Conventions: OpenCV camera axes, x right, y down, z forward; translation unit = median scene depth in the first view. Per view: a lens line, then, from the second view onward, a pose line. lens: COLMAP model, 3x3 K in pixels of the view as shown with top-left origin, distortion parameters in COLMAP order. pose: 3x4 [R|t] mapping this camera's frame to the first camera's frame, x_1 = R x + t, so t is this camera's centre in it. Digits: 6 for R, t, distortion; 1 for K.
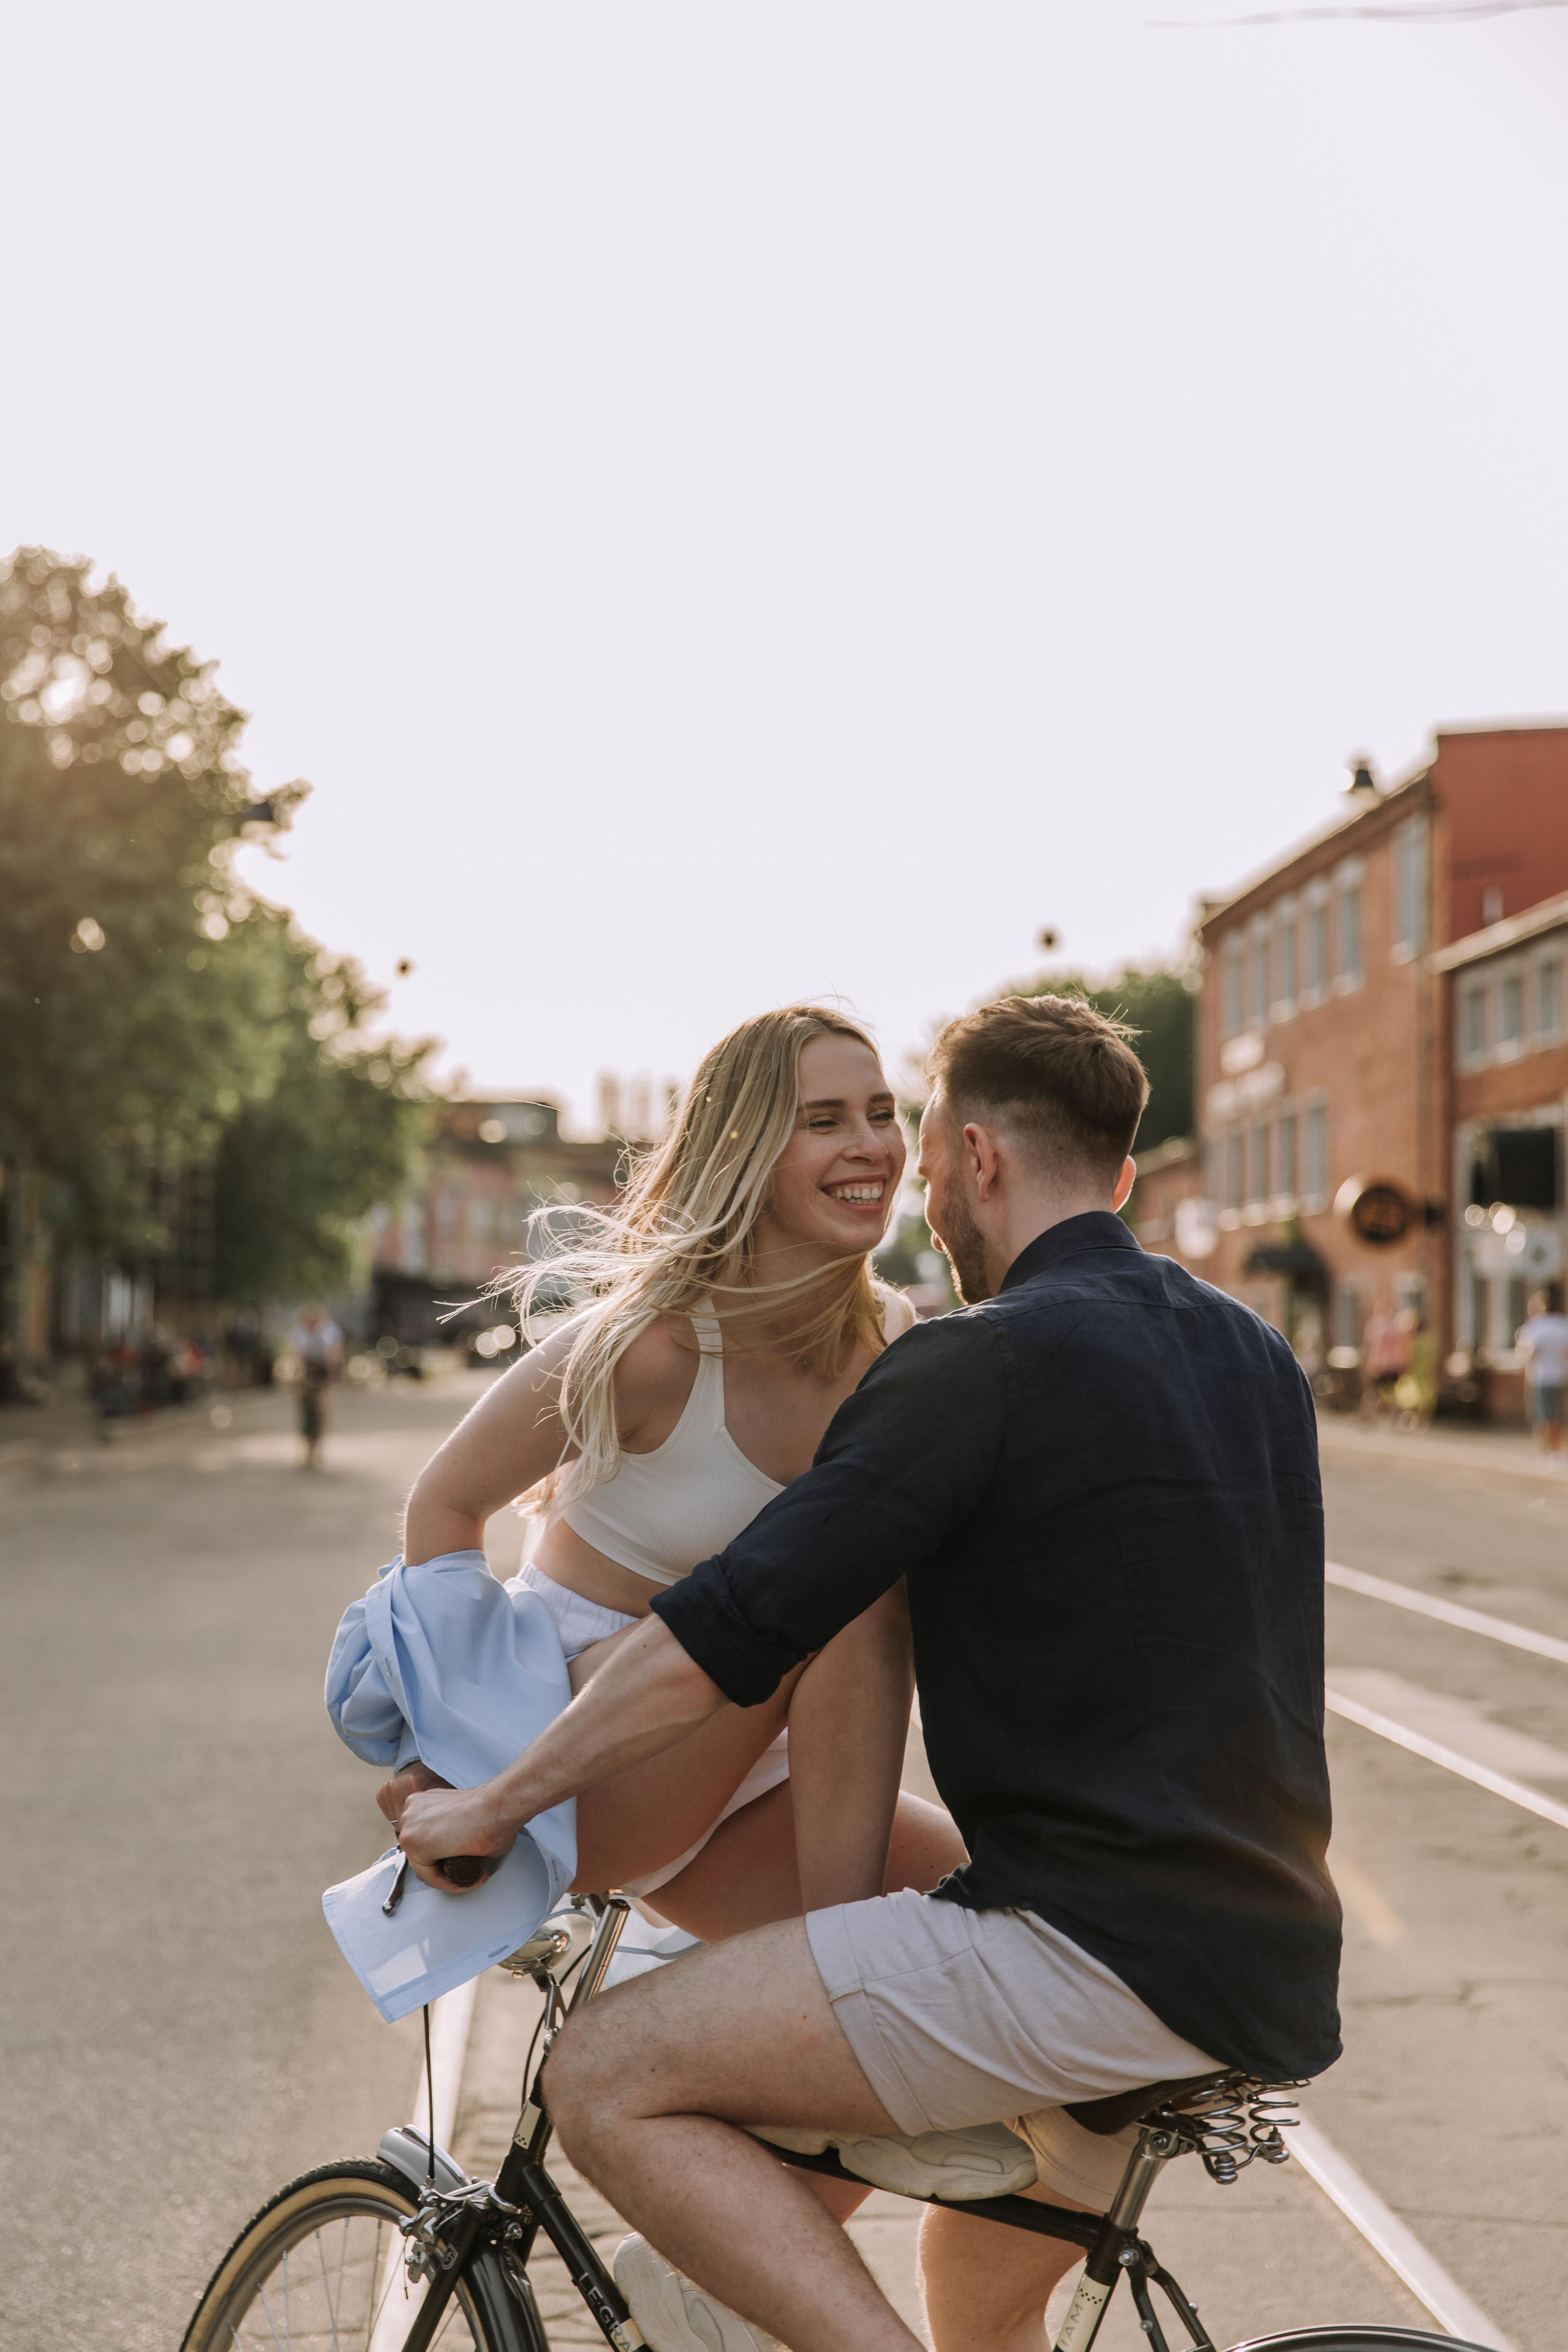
lens RADIAL K [[4008.8, 0, 745.1], [0, 4008.8, 1272.0], [0, 0, 1]] dist [0.012428, 0.000000]
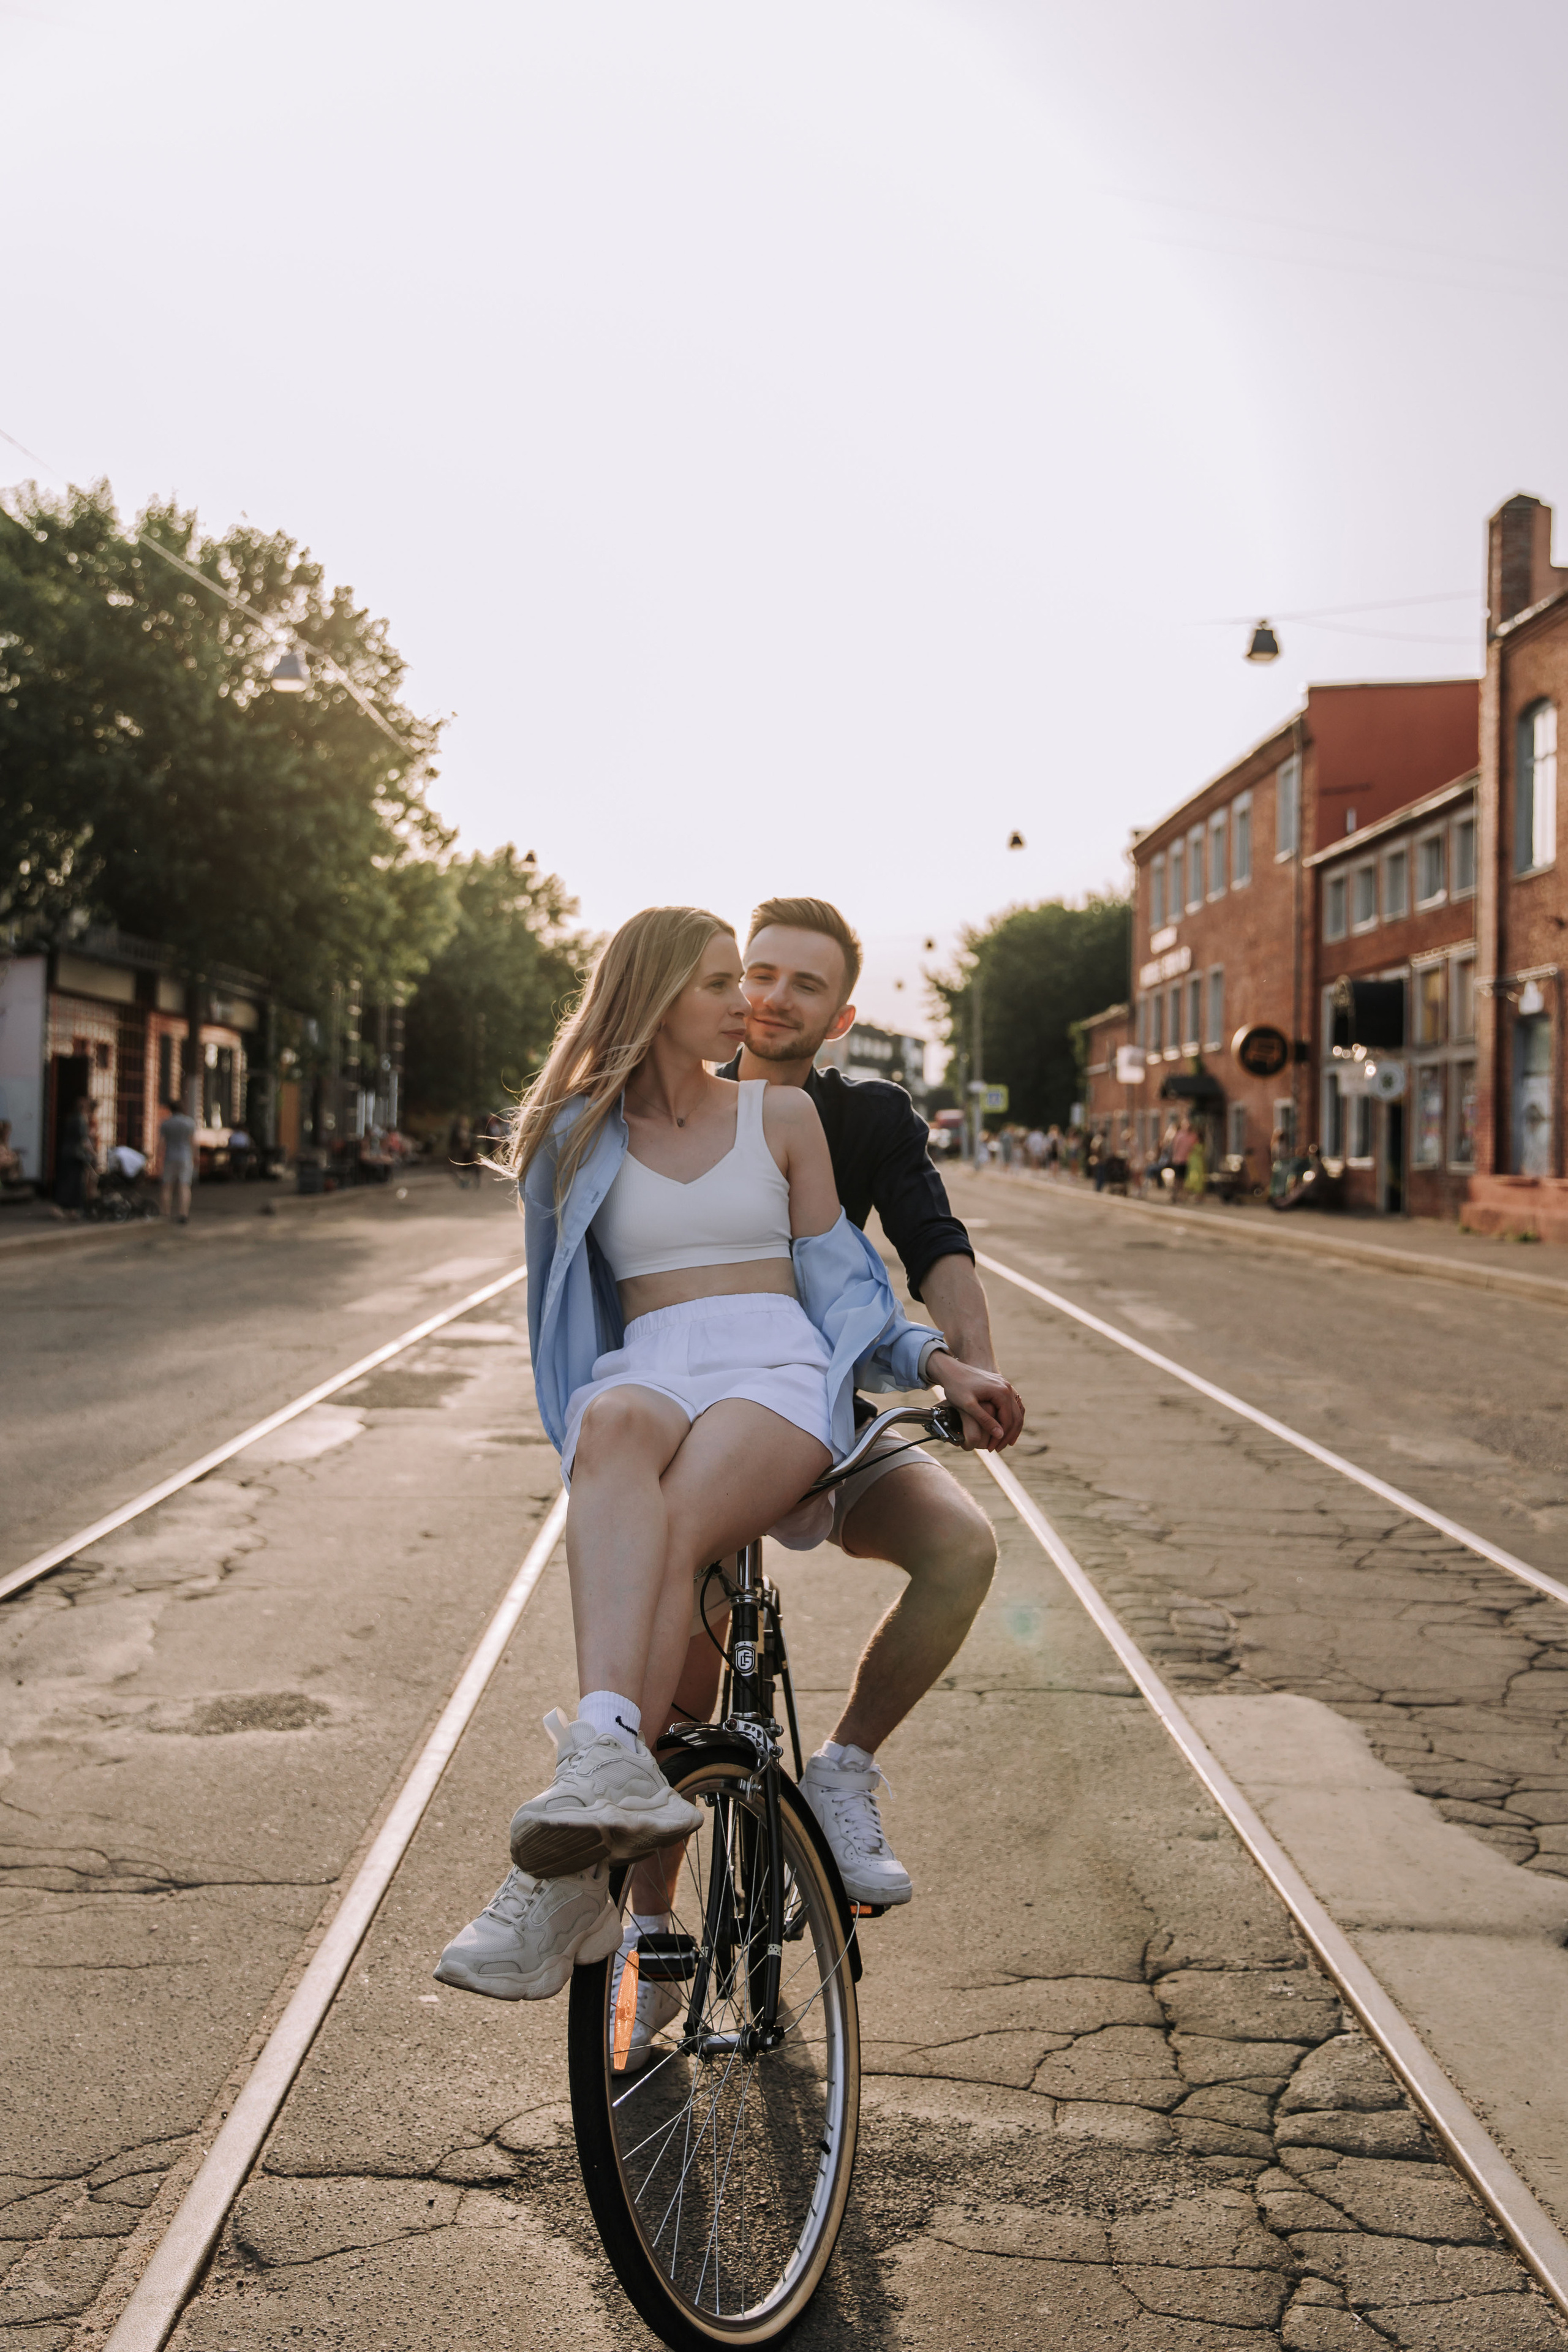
lens RADIAL K [[2431.0, 0, 772.7], [0, 2431.0, 1063.4], [0, 0, 1]] dist [-0.006311, 0.000000]
pose [[0.999198, 0.010369, -0.038672, 0.034473], [-0.010958, 0.999827, -0.015060, 0.004360], [0.038509, 0.015472, 0.999138, 0.241642]]
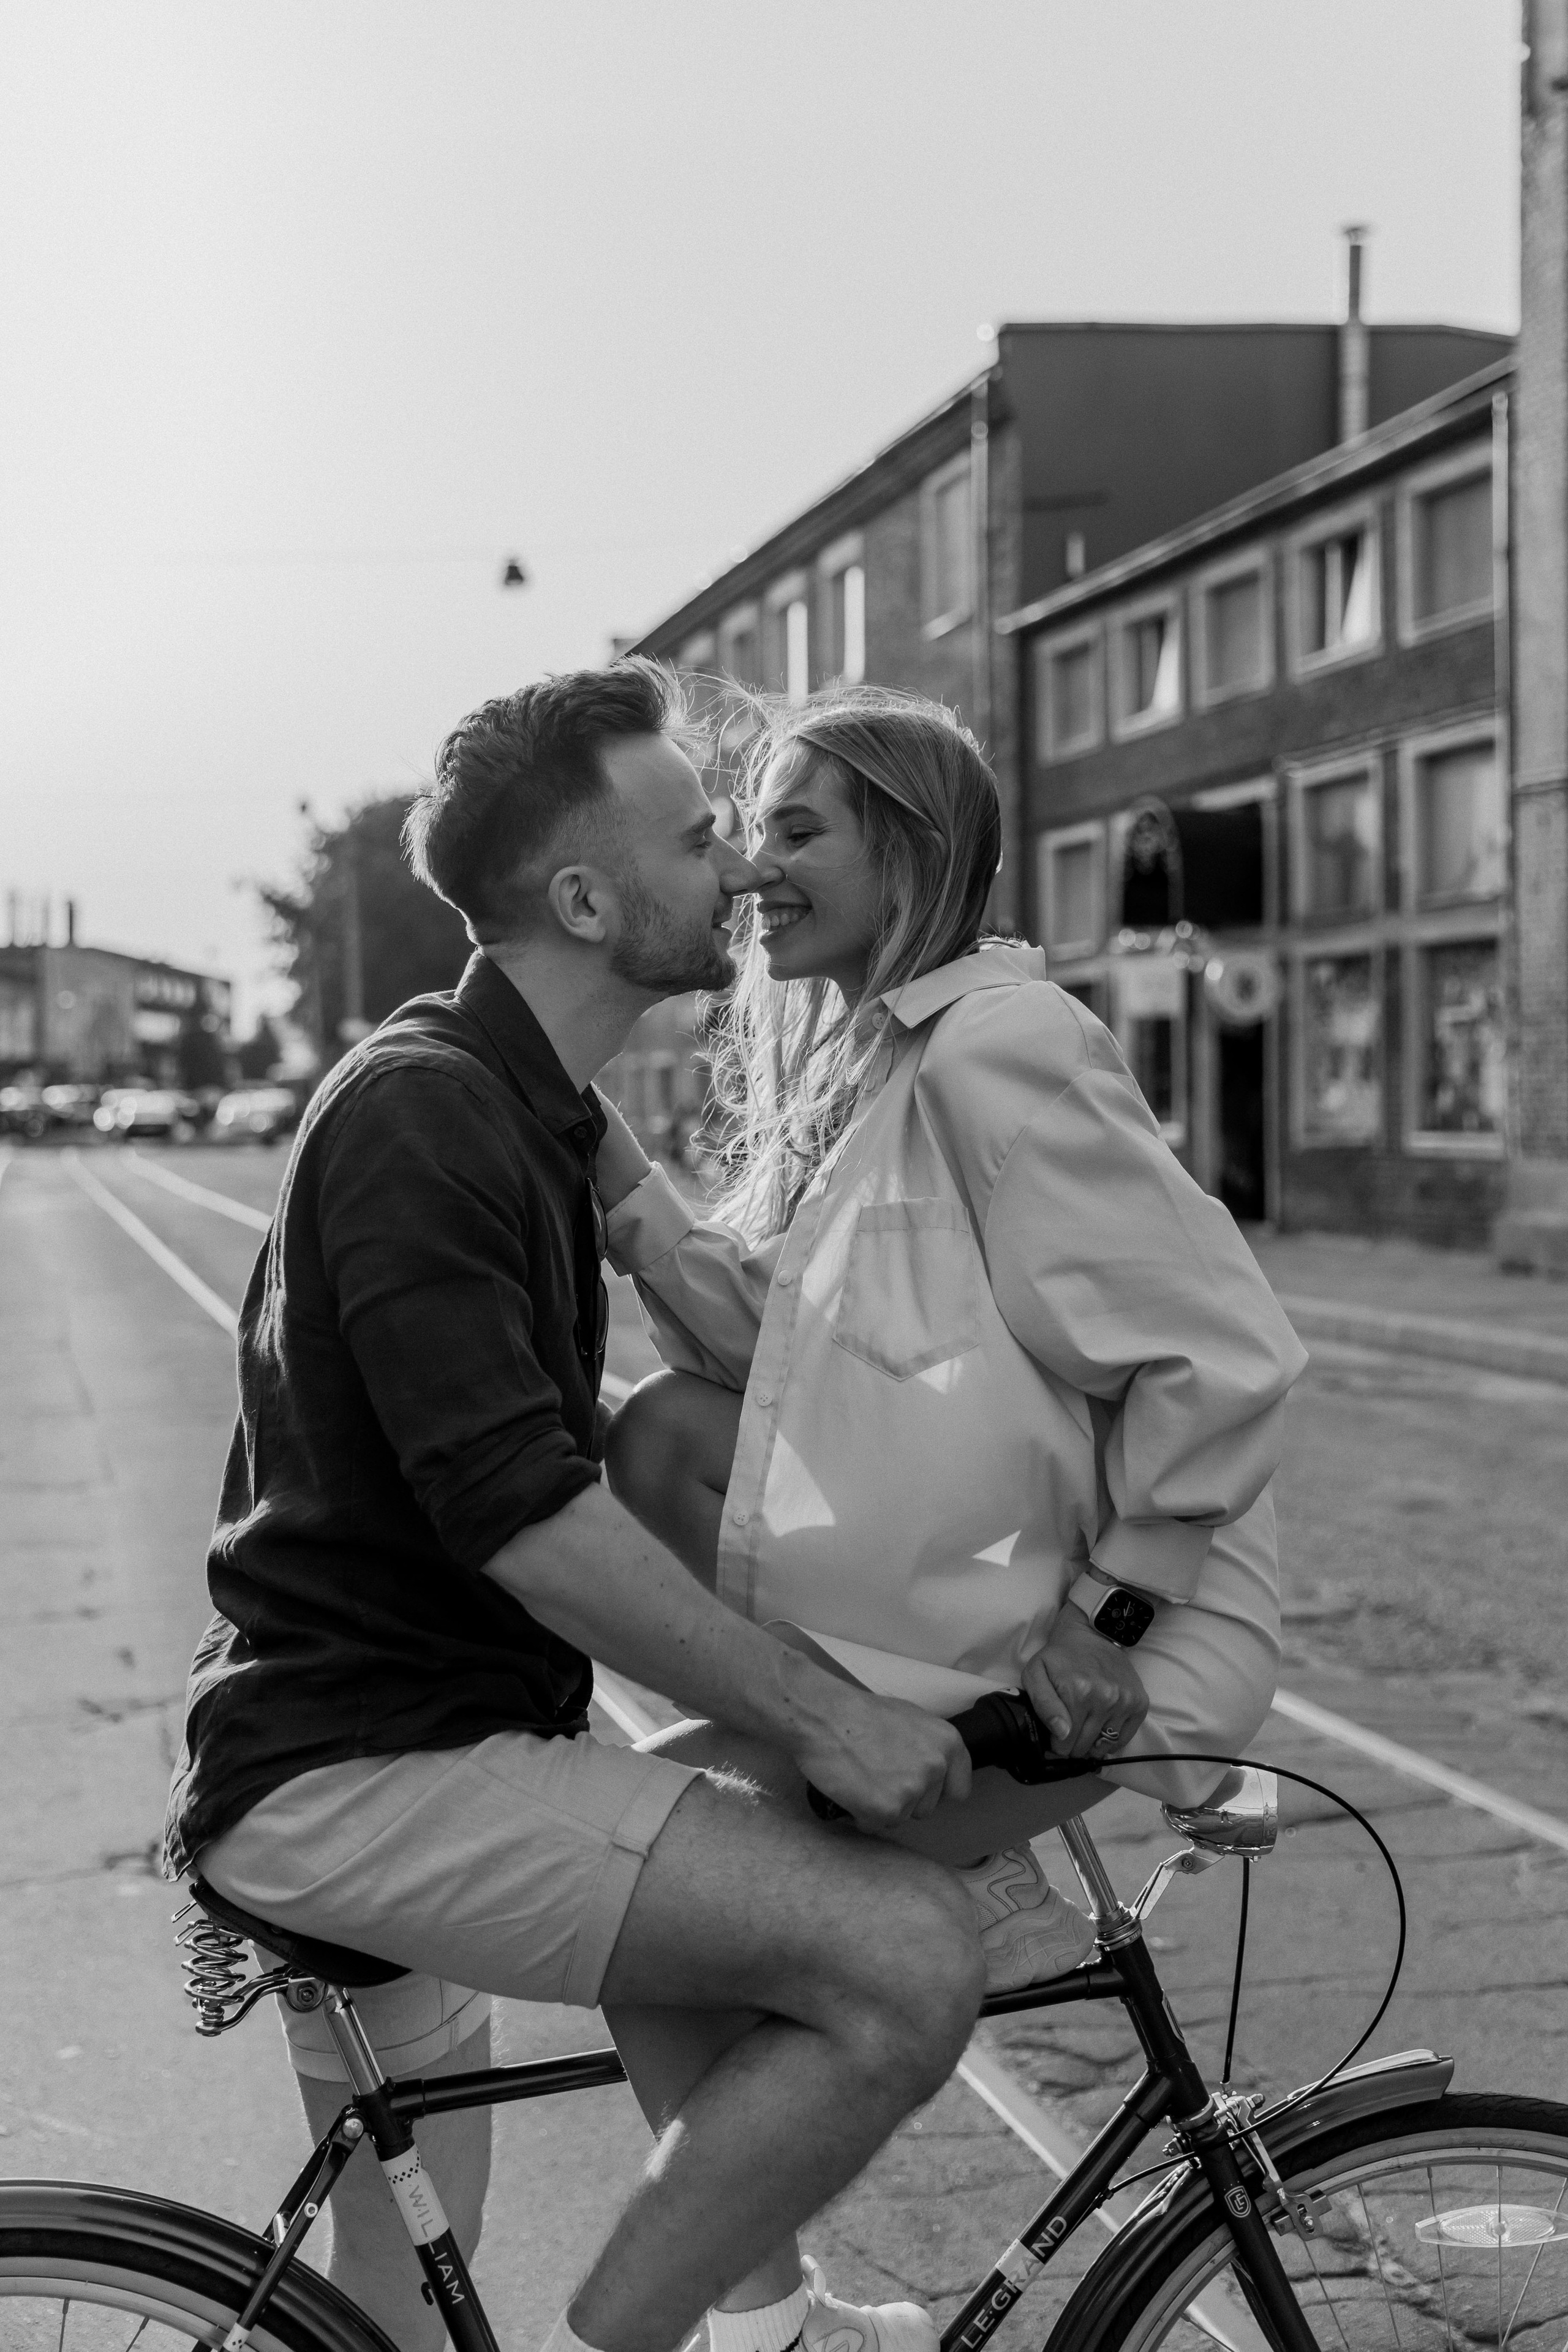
lens RADIAL K [[2783.5, 0, 783.1], [0, 2783.5, 1168.1], [0, 0, 1]] dist [0.065619, 0.000000]
pose [[0.975052, -0.013057, 0.221591, 0.010747], [0.004398, 0.999209, 0.039527, 0.008662], [-0.221932, -0.037566, 0.974338, 0.593544]]
